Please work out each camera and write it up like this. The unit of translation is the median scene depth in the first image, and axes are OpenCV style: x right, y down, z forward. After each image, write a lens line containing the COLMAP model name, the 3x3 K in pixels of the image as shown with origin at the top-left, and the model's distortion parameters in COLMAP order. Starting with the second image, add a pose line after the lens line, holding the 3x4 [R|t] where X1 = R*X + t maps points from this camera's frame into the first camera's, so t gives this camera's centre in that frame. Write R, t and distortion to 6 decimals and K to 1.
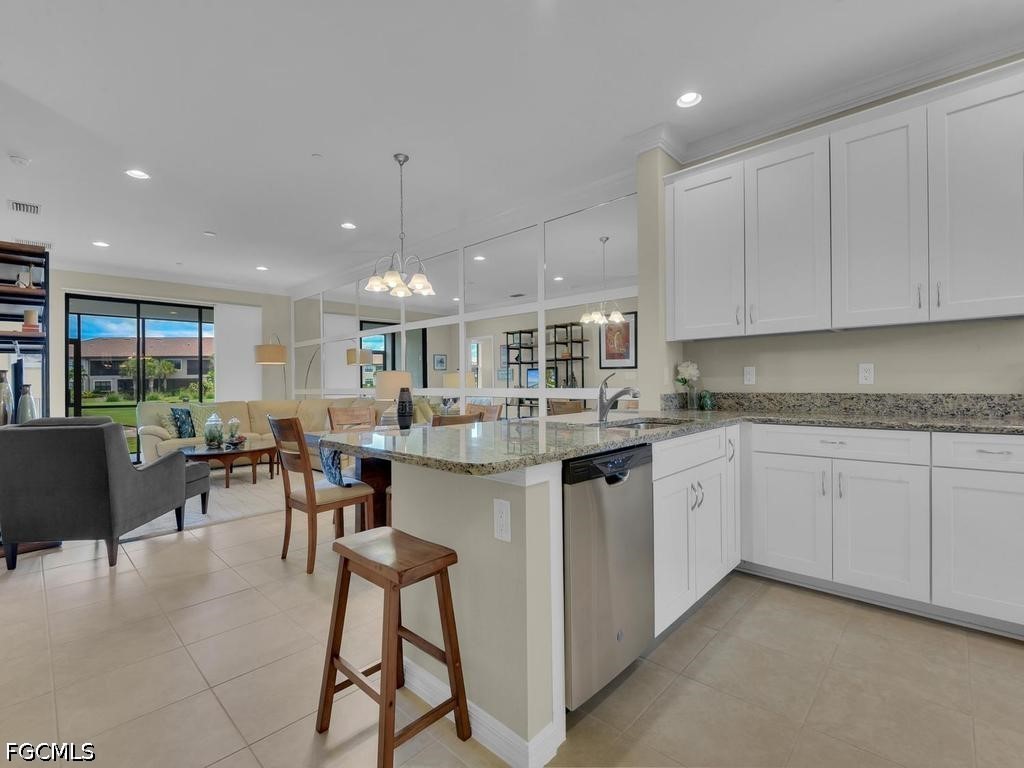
lens RADIAL K [[464.6, 0, 510.5], [0, 464.6, 383.3], [0, 0, 1]] dist [-0.002624, -0.011449]
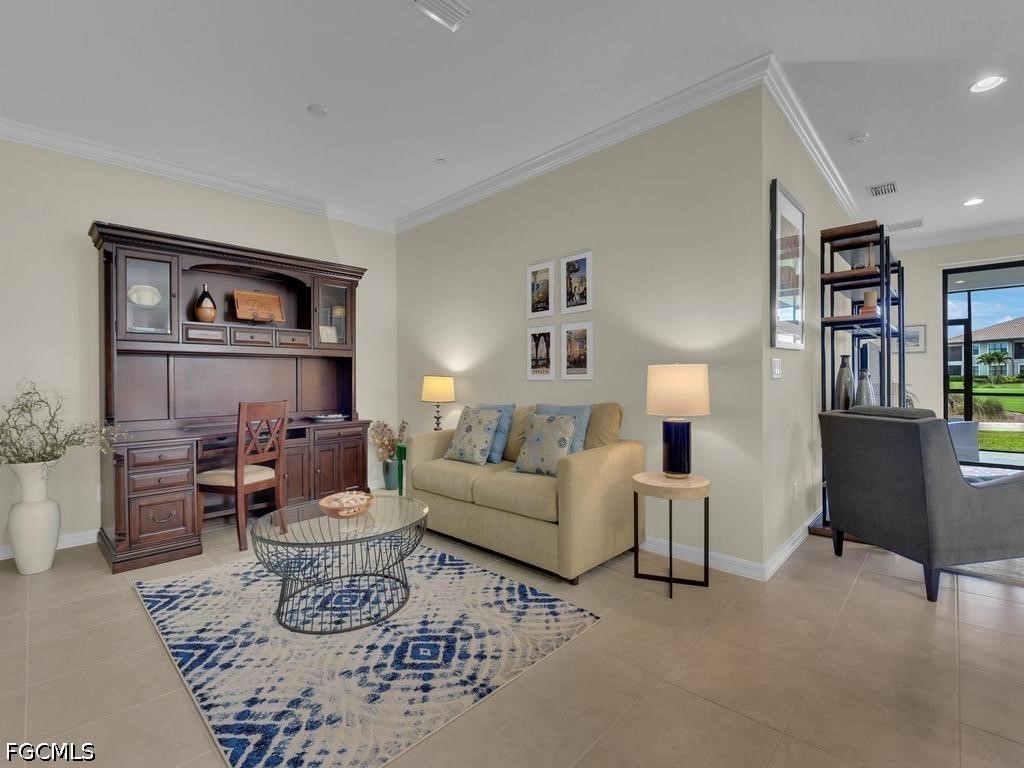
lens RADIAL K [[464.6, 0, 514.6], [0, 464.6, 379.5], [0, 0, 1]] dist [-0.002624, -0.011449]
pose [[-0.005132, 0.015194, -0.999871, -0.051687], [0.010351, 0.999832, 0.015140, 0.001398], [0.999933, -0.010272, -0.005289, 0.169650]]
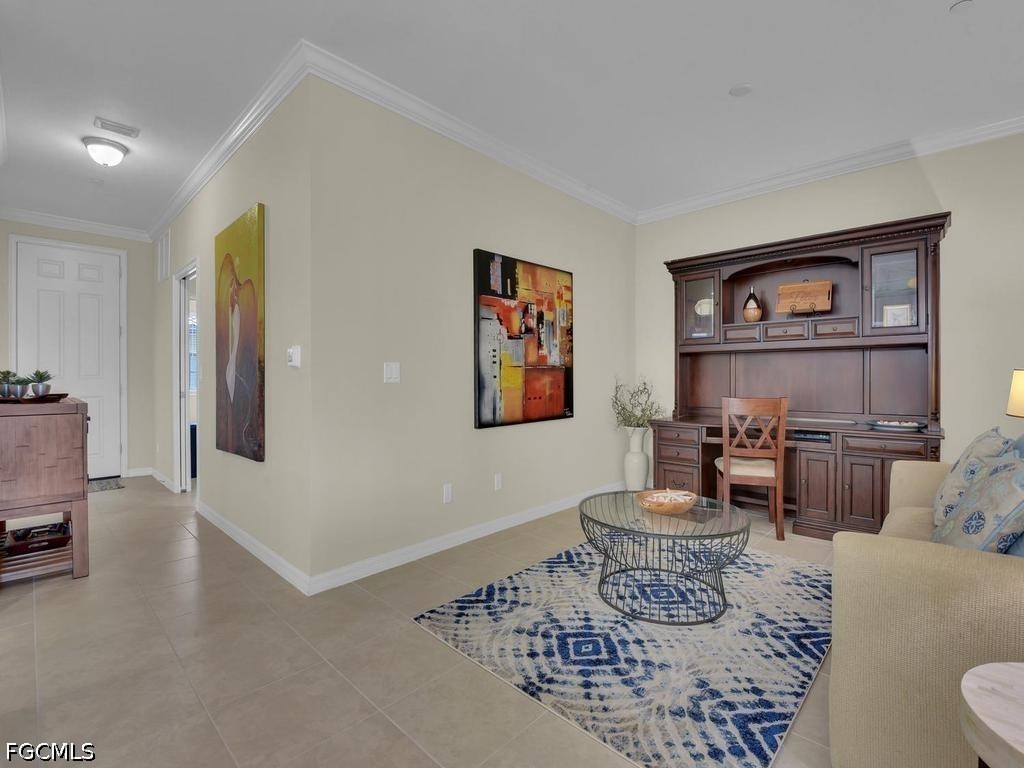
lens RADIAL K [[464.6, 0, 510.8], [0, 464.6, 381.3], [0, 0, 1]] dist [-0.002624, -0.011449]
pose [[-0.999887, 0.013347, 0.006921, -0.352331], [0.013407, 0.999872, 0.008743, 0.005384], [-0.006803, 0.008835, -0.999938, 0.455124]]
